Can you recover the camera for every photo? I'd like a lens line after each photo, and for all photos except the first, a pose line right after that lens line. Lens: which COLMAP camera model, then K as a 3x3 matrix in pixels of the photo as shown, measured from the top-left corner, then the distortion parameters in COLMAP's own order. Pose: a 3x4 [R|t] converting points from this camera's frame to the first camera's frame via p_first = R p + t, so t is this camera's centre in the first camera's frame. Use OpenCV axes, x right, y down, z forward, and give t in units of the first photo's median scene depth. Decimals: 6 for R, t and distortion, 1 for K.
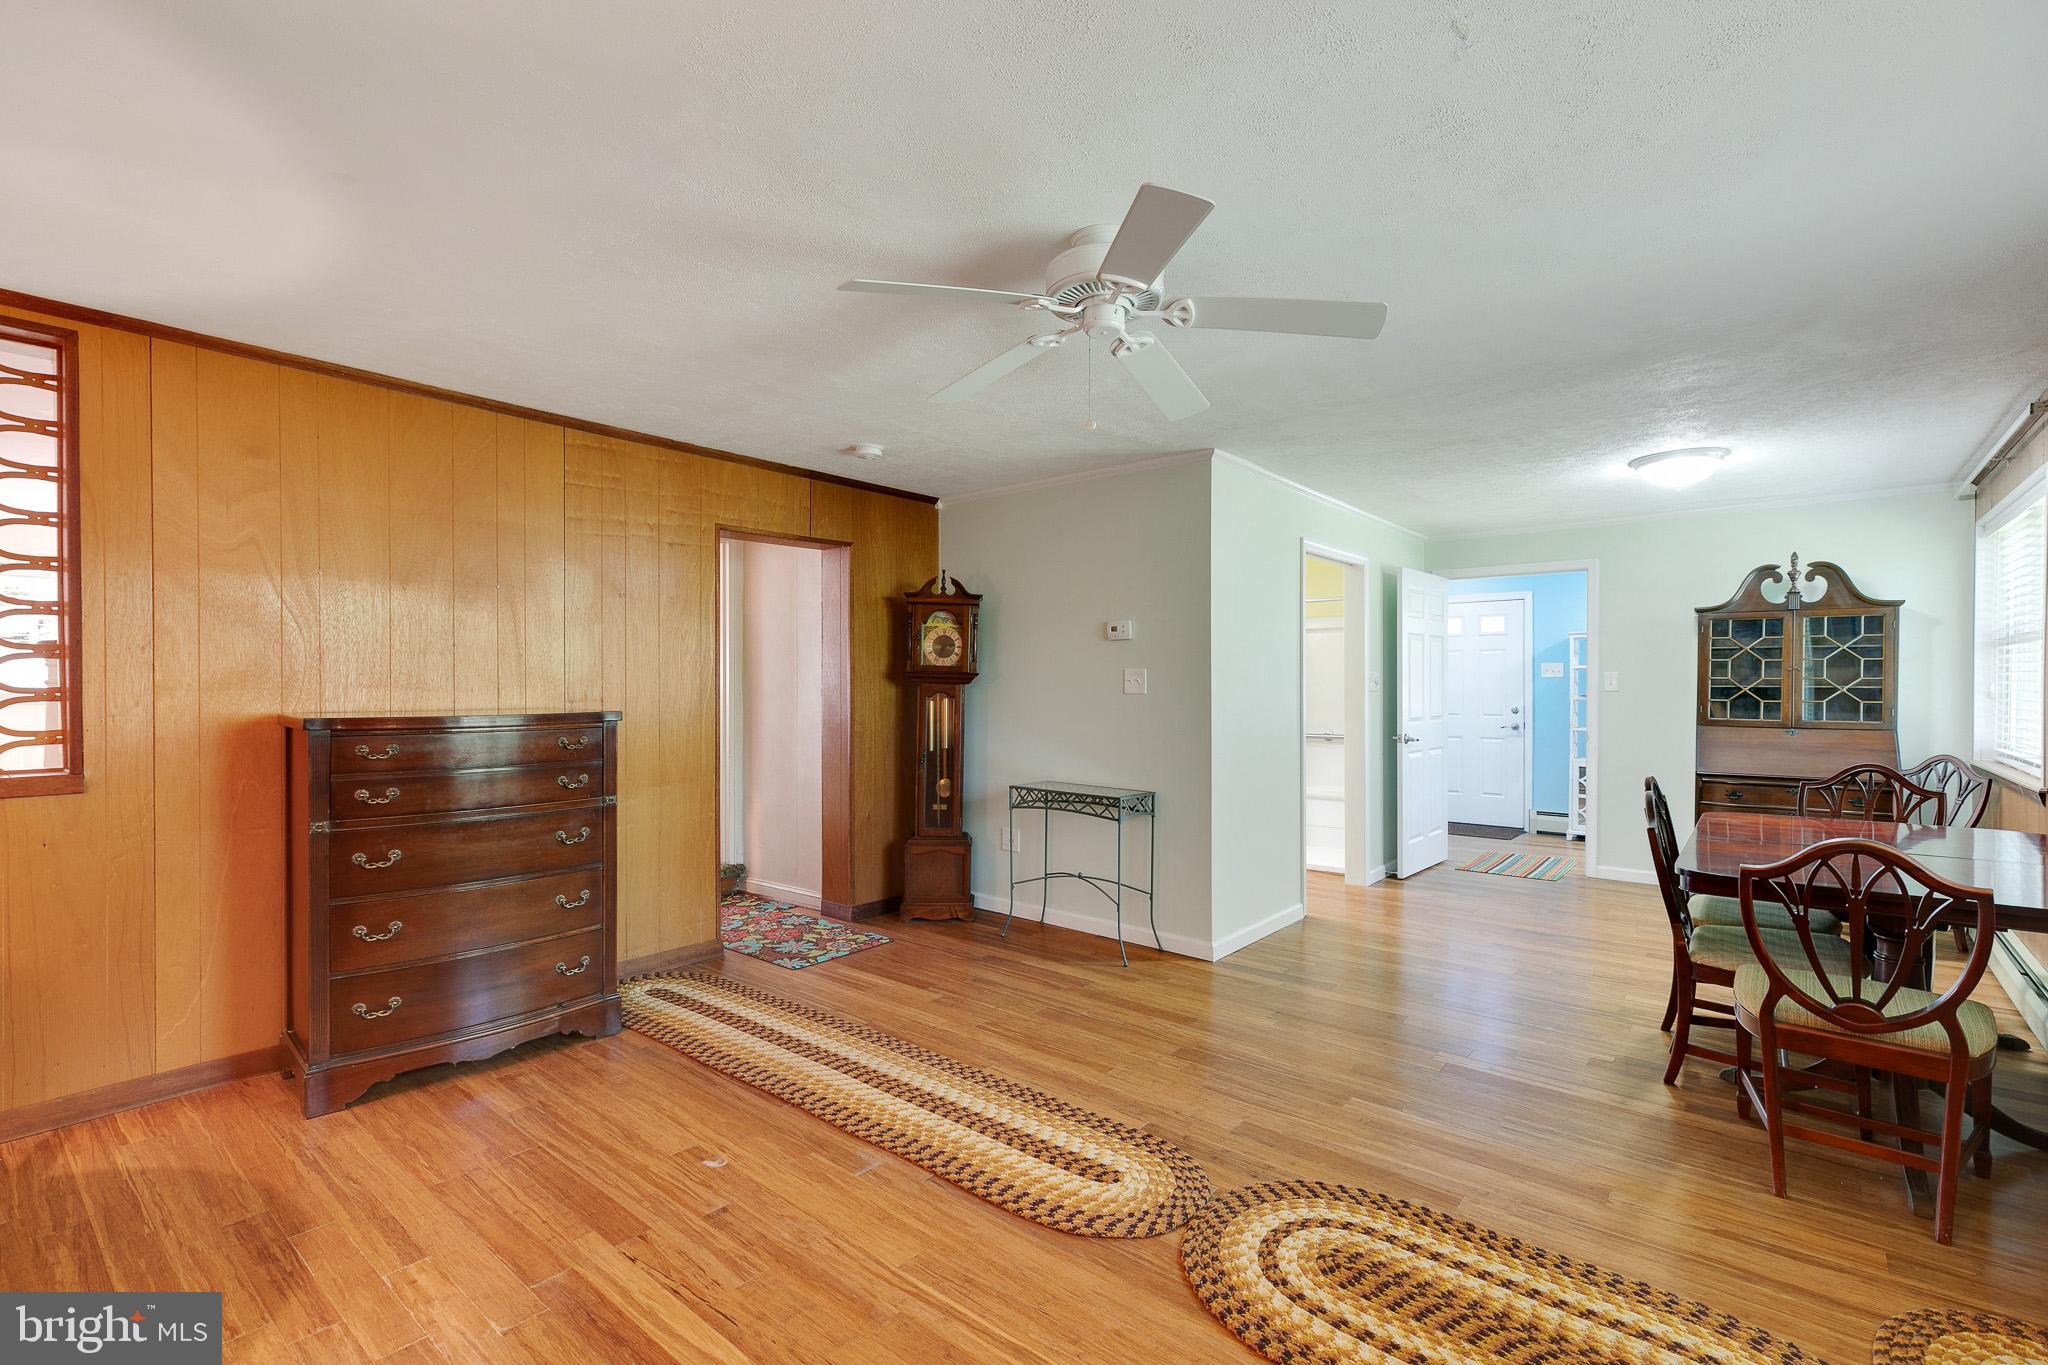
lens RADIAL K [[916.8, 0, 1026.3], [0, 916.8, 687.9], [0, 0, 1]] dist [0.002394, 0.000165]
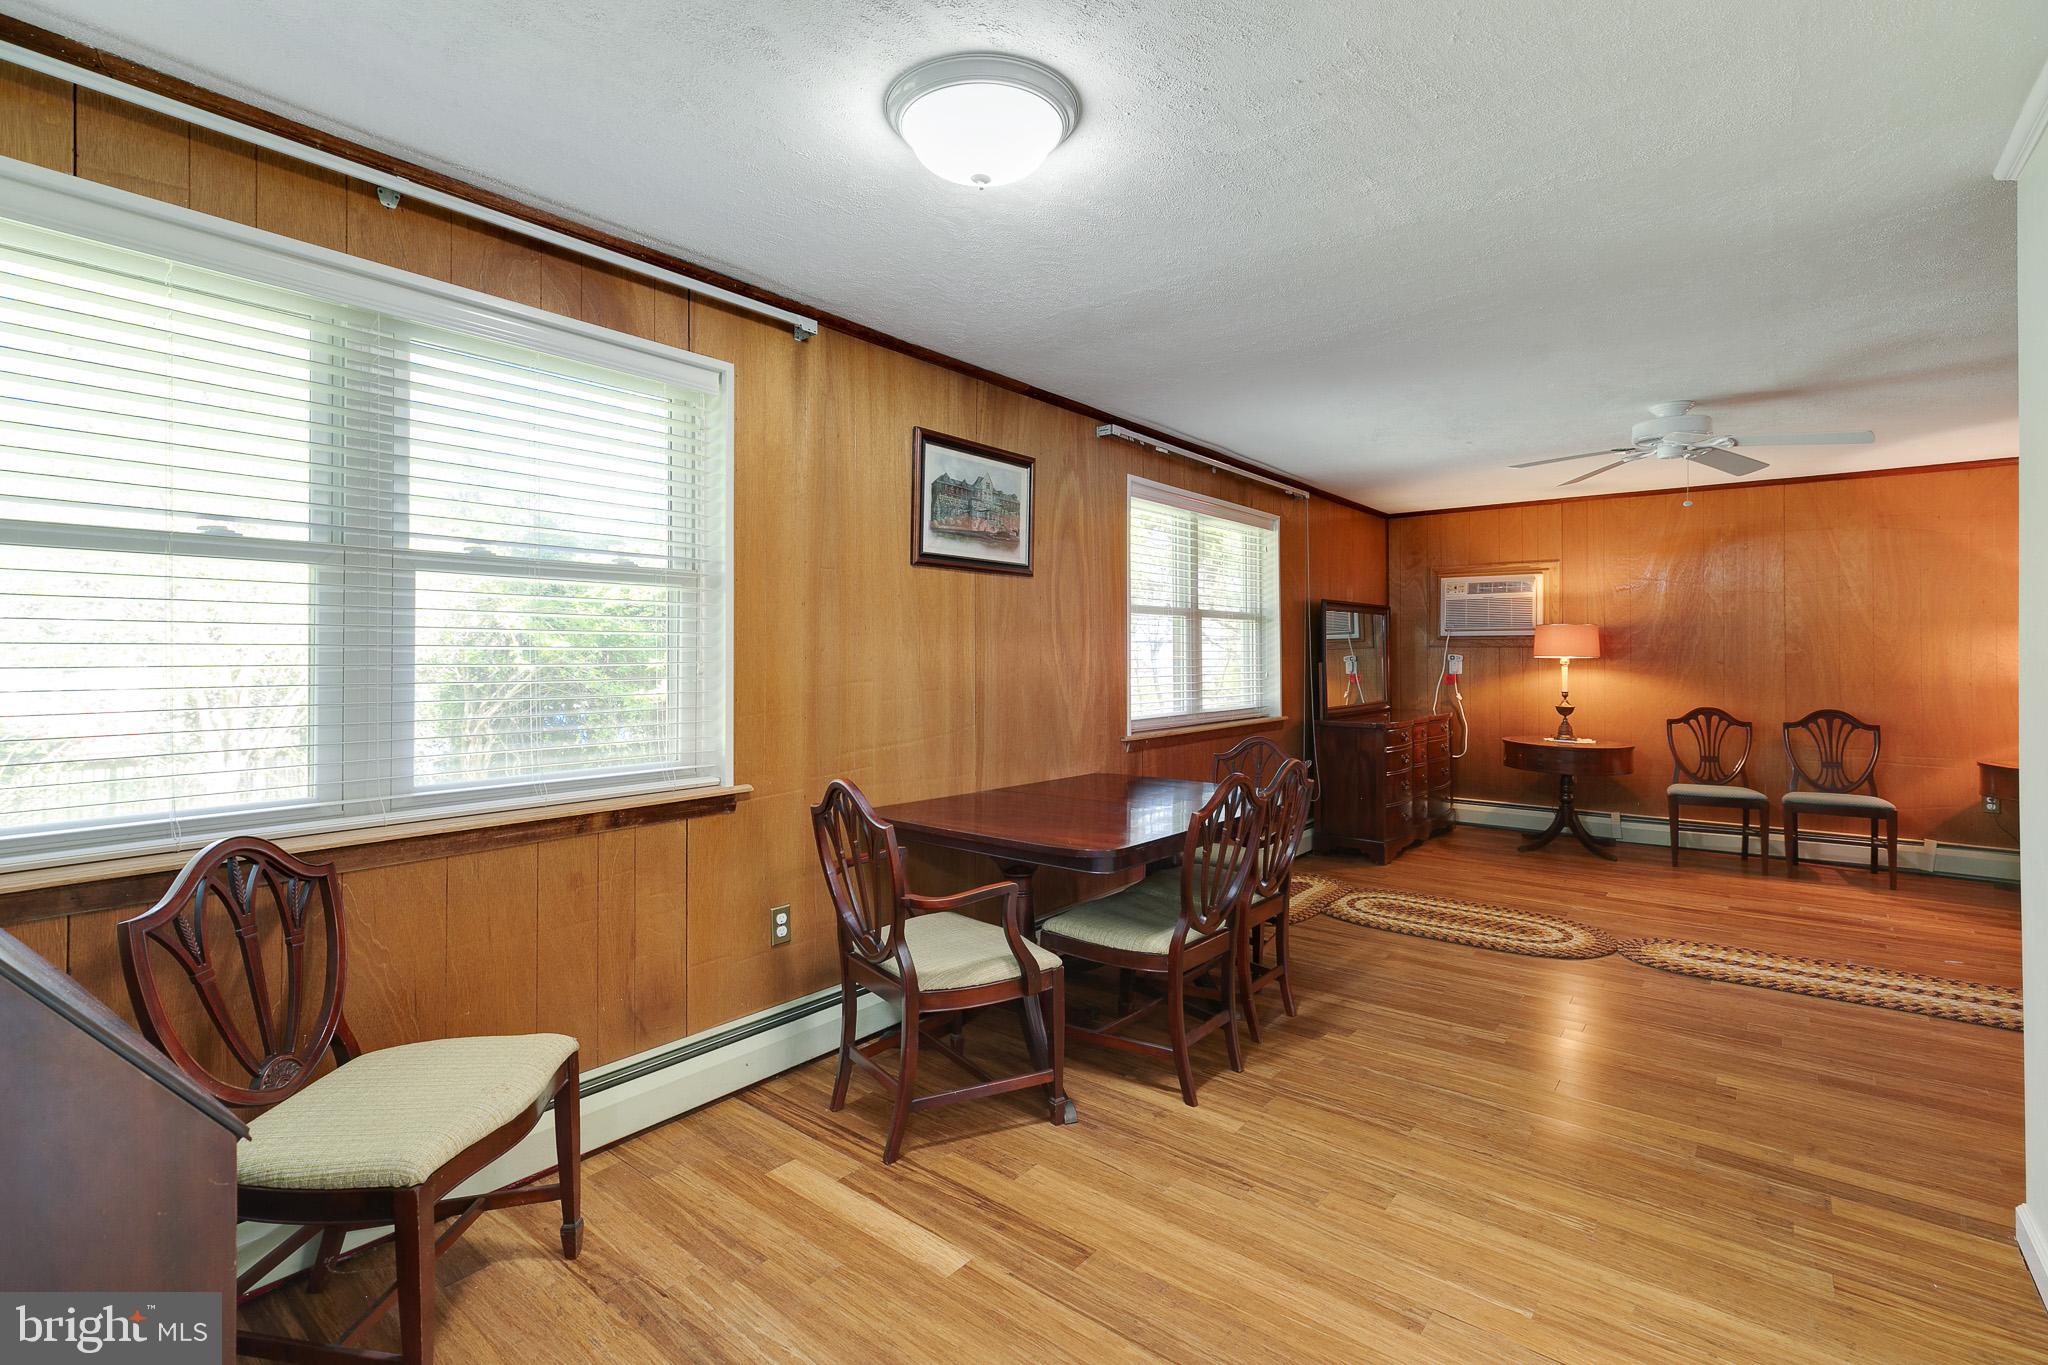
lens RADIAL K [[929.9, 0, 1025.6], [0, 929.9, 650.2], [0, 0, 1]] dist [-0.001106, -0.000341]
pose [[-0.999902, -0.001685, -0.013901, 1.136705], [-0.001672, 0.999998, -0.000936, -0.004587], [0.013903, -0.000912, -0.999903, 2.316495]]
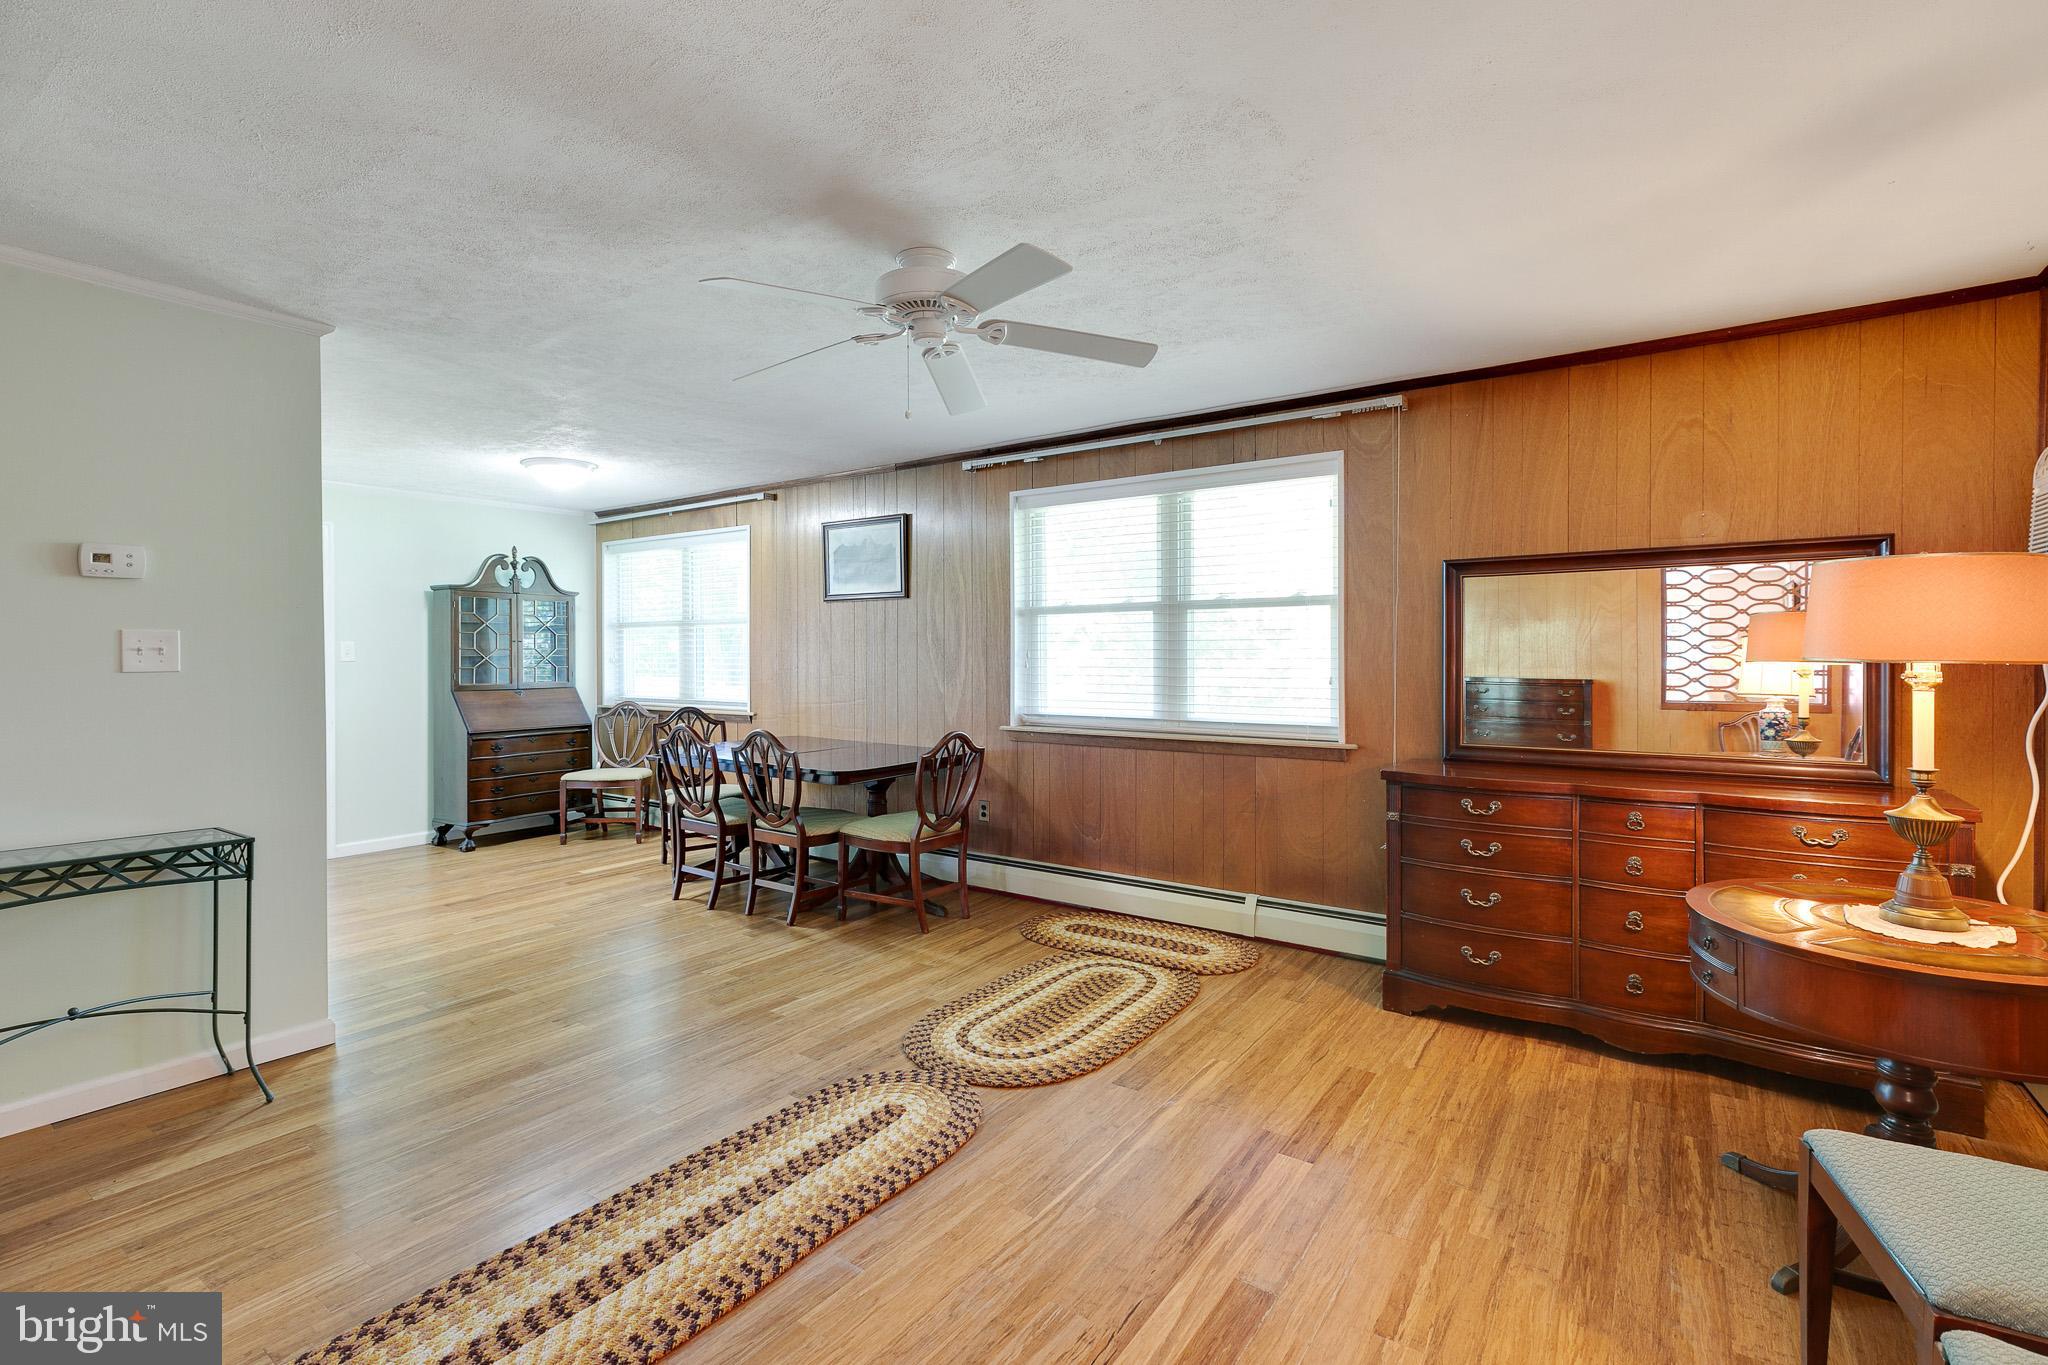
lens RADIAL K [[929.9, 0, 1025.1], [0, 929.9, 671.5], [0, 0, 1]] dist [0.000384, -0.000472]
pose [[-0.082462, -0.021090, 0.996371, -0.878090], [0.009136, 0.999718, 0.021917, -0.003548], [-0.996552, 0.010910, -0.082246, 0.819024]]
